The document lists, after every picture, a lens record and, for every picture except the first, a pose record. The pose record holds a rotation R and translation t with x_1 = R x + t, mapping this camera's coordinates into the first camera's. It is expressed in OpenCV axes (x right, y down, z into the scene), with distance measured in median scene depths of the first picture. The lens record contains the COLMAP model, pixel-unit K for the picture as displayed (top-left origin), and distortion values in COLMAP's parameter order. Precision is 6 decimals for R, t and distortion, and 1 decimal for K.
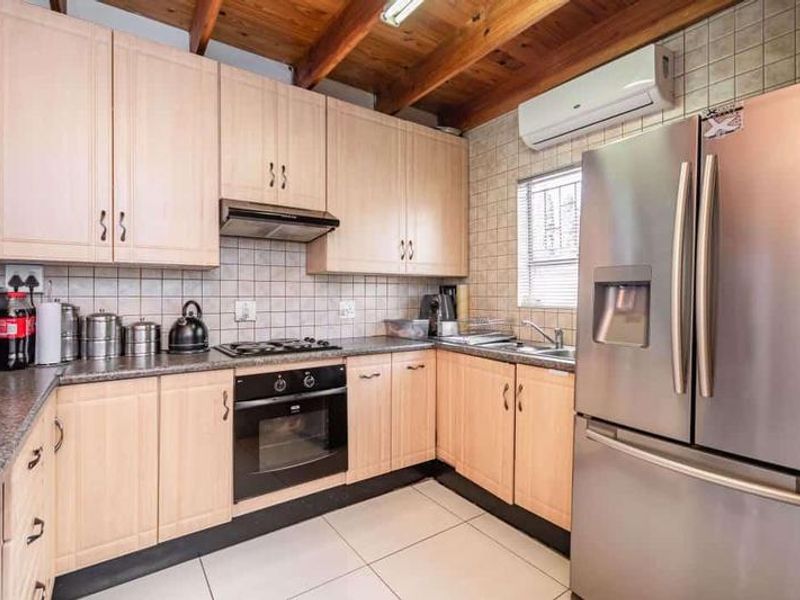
lens RADIAL K [[403.7, 0, 400.0], [0, 403.7, 300.0], [0, 0, 1]] dist [0.016766, 0.000620]
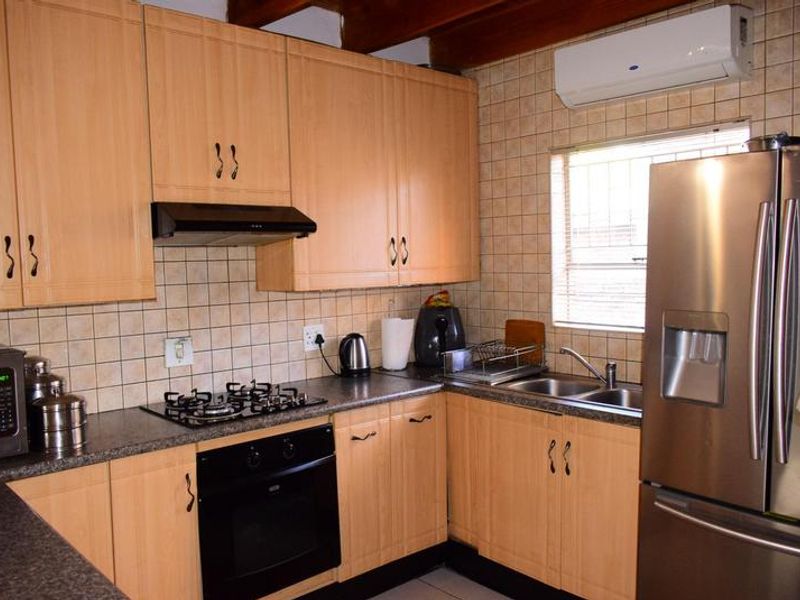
lens RADIAL K [[685.1, 0, 400.1], [0, 685.1, 311.0], [0, 0, 1]] dist [0.000479, -0.004230]
pose [[0.992593, -0.030383, 0.117625, -0.148957], [0.022260, 0.997315, 0.069768, -0.123605], [-0.119429, -0.066633, 0.990604, -0.219769]]
